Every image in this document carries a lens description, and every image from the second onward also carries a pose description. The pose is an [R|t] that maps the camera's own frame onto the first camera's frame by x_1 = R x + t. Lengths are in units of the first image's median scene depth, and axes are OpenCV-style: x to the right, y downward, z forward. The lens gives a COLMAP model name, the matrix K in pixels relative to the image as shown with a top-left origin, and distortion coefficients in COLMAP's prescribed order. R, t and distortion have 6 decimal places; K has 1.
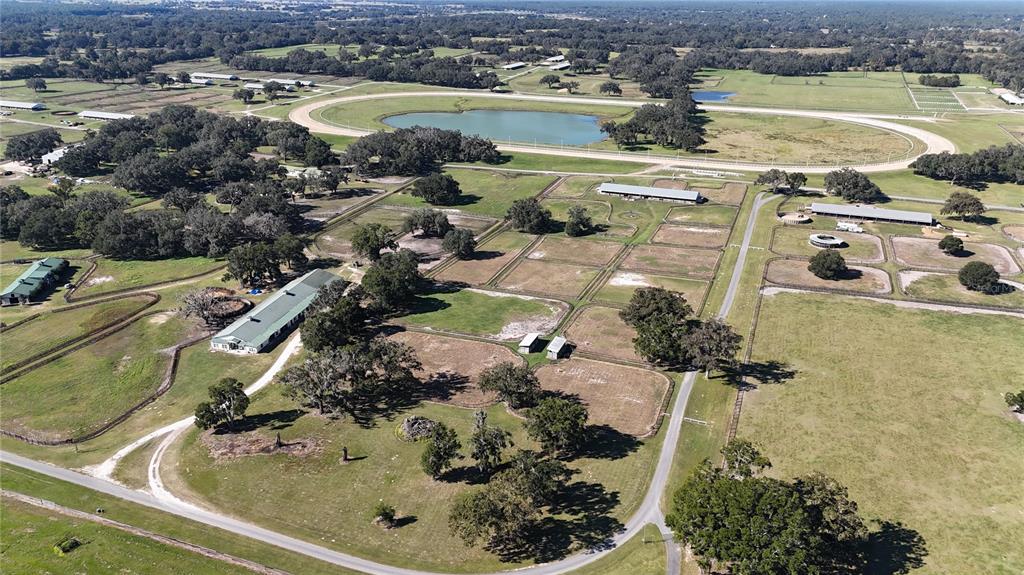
lens RADIAL K [[751.1, 0, 513.2], [0, 751.1, 286.6], [0, 0, 1]] dist [0.084077, -0.084423]
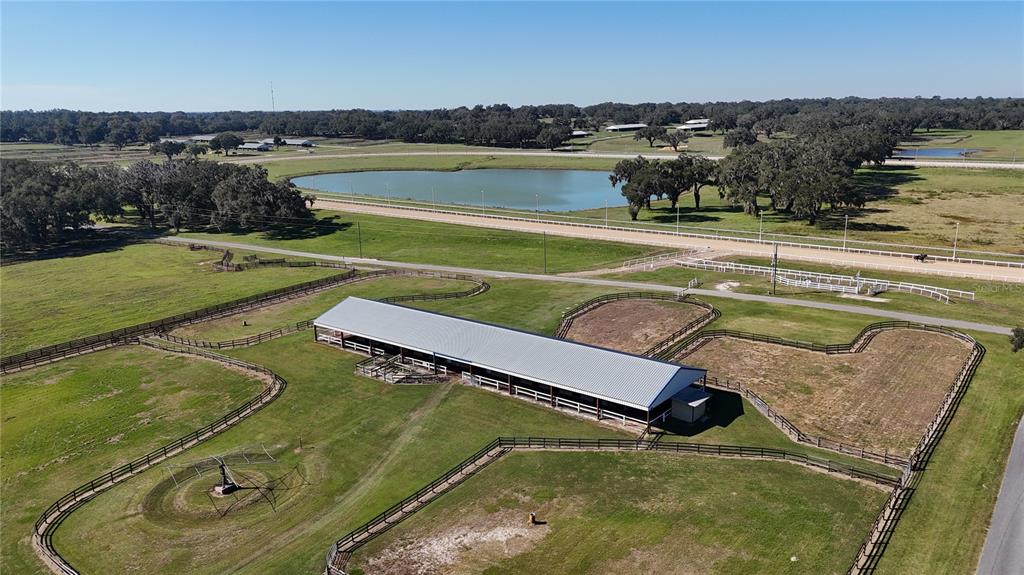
lens RADIAL K [[751.1, 0, 513.2], [0, 751.1, 286.6], [0, 0, 1]] dist [0.084077, -0.084423]
pose [[0.956477, 0.042568, -0.288687, 0.351490], [-0.082894, 0.988183, -0.128931, -0.158951], [0.279787, 0.147250, 0.948703, 1.084524]]
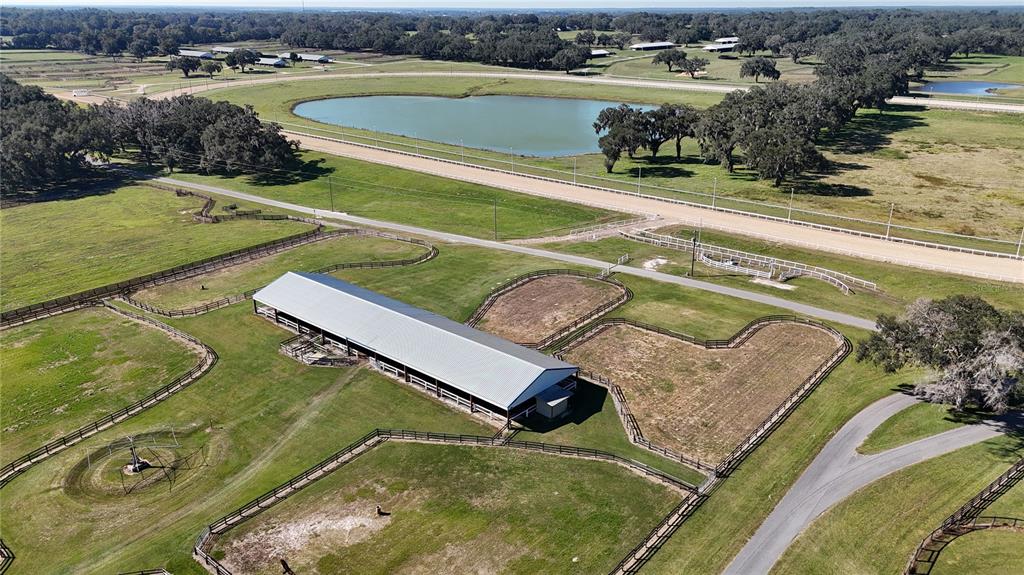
lens RADIAL K [[751.1, 0, 513.2], [0, 751.1, 286.6], [0, 0, 1]] dist [0.084077, -0.084423]
pose [[0.940315, 0.108613, -0.322506, 0.412114], [-0.116154, 0.993223, -0.004169, -0.199536], [0.319867, 0.041380, 0.946558, 1.069564]]
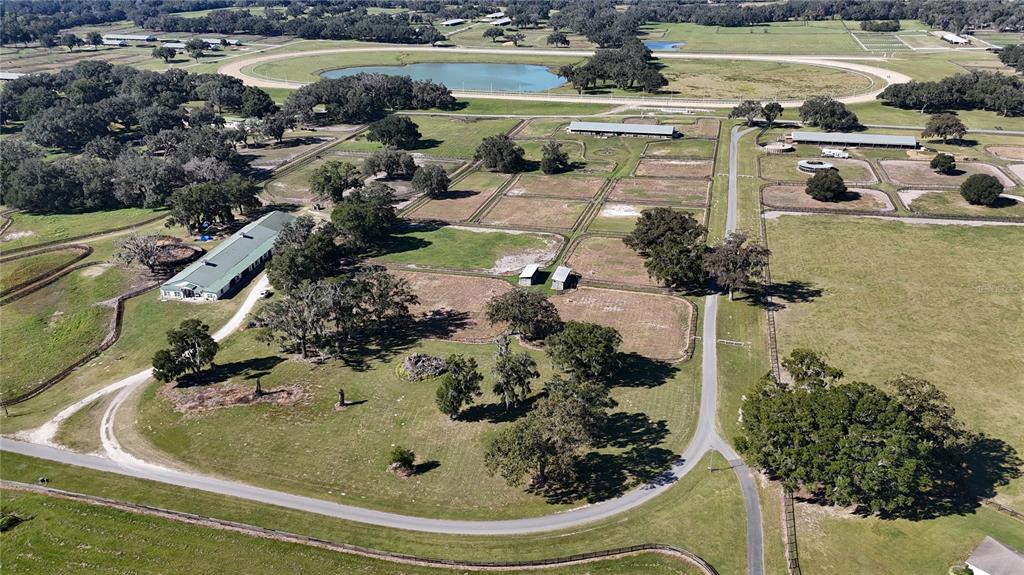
lens RADIAL K [[752.7, 0, 513.3], [0, 752.7, 288.5], [0, 0, 1]] dist [0.074819, -0.067104]
pose [[0.995498, -0.050633, 0.080123, -0.055733], [0.047993, 0.998250, 0.034551, 0.047563], [-0.081733, -0.030550, 0.996186, 0.088621]]
